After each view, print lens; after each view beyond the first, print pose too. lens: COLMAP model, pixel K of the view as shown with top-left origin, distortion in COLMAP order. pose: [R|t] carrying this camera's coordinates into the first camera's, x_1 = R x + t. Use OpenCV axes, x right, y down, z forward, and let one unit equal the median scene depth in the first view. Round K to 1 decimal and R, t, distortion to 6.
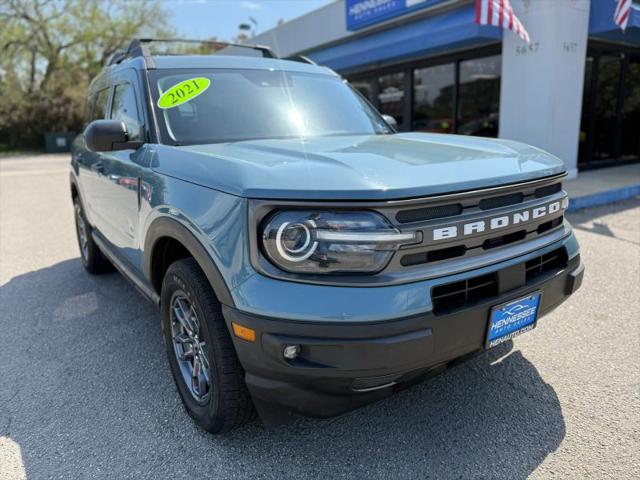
lens RADIAL K [[460.0, 0, 318.0], [0, 460.0, 239.5], [0, 0, 1]] dist [0.006037, -0.000782]
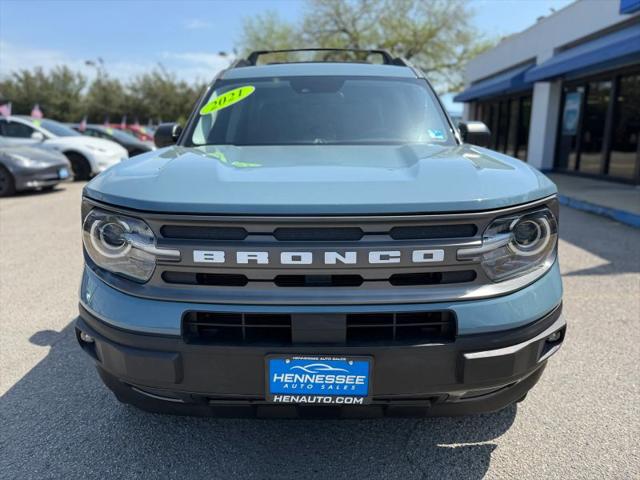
lens RADIAL K [[459.8, 0, 320.9], [0, 459.8, 240.8], [0, 0, 1]] dist [0.009373, -0.005145]
pose [[0.817047, 0.160045, -0.553913, 0.821335], [-0.159005, 0.985993, 0.050350, -0.108330], [0.554212, 0.046937, 0.831051, 0.309555]]
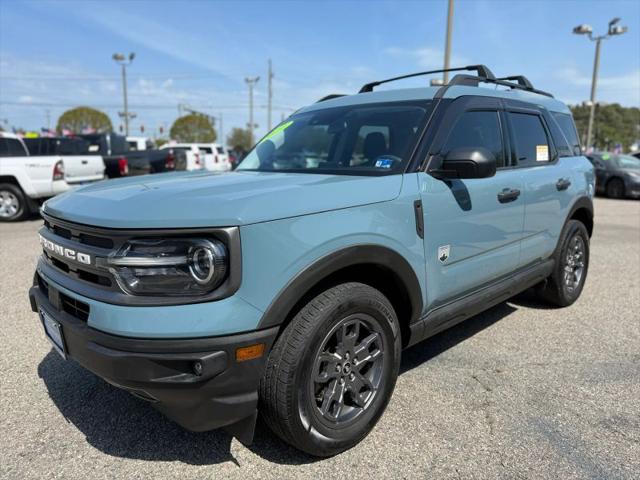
lens RADIAL K [[453.2, 0, 319.5], [0, 453.2, 241.0], [0, 0, 1]] dist [0.058418, -0.072186]
pose [[0.156226, 0.209826, -0.965177, 1.576084], [-0.234448, 0.957126, 0.170127, -0.399554], [0.959493, 0.199706, 0.198721, 1.346083]]
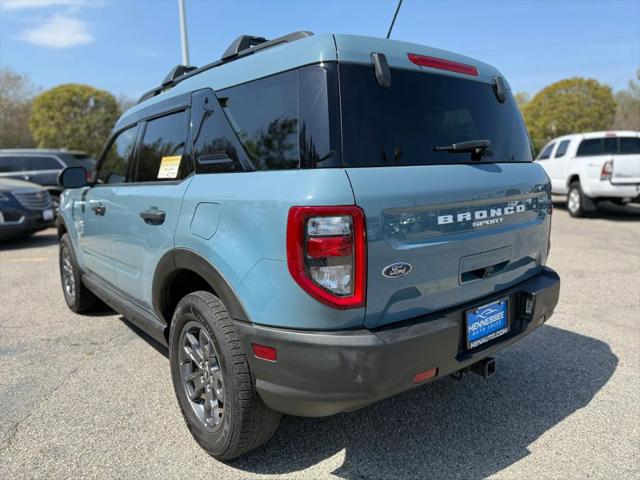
lens RADIAL K [[458.8, 0, 319.8], [0, 458.8, 241.9], [0, 0, 1]] dist [0.008055, -0.002486]
pose [[-0.995357, 0.070908, -0.065090, -0.593223], [0.039404, 0.917158, 0.396570, -0.970029], [0.087818, 0.392164, -0.915694, 3.955004]]
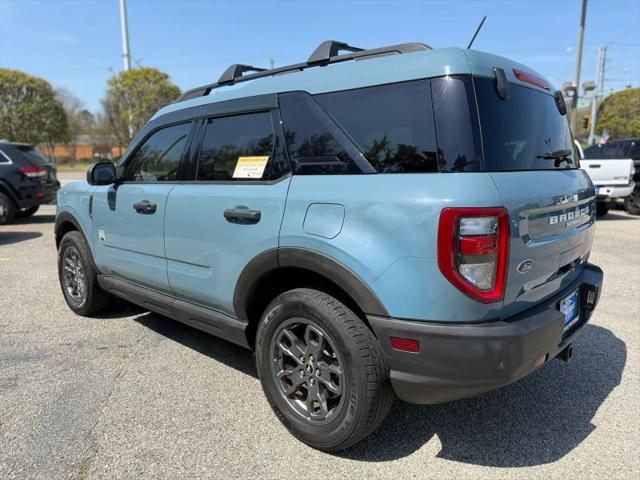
lens RADIAL K [[453.2, 0, 319.5], [0, 453.2, 241.0], [0, 0, 1]] dist [0.058418, -0.072186]
pose [[-0.974809, 0.073478, -0.210593, -0.152924], [-0.017508, 0.916058, 0.400664, -0.997623], [0.222355, 0.394258, -0.891695, 3.930553]]
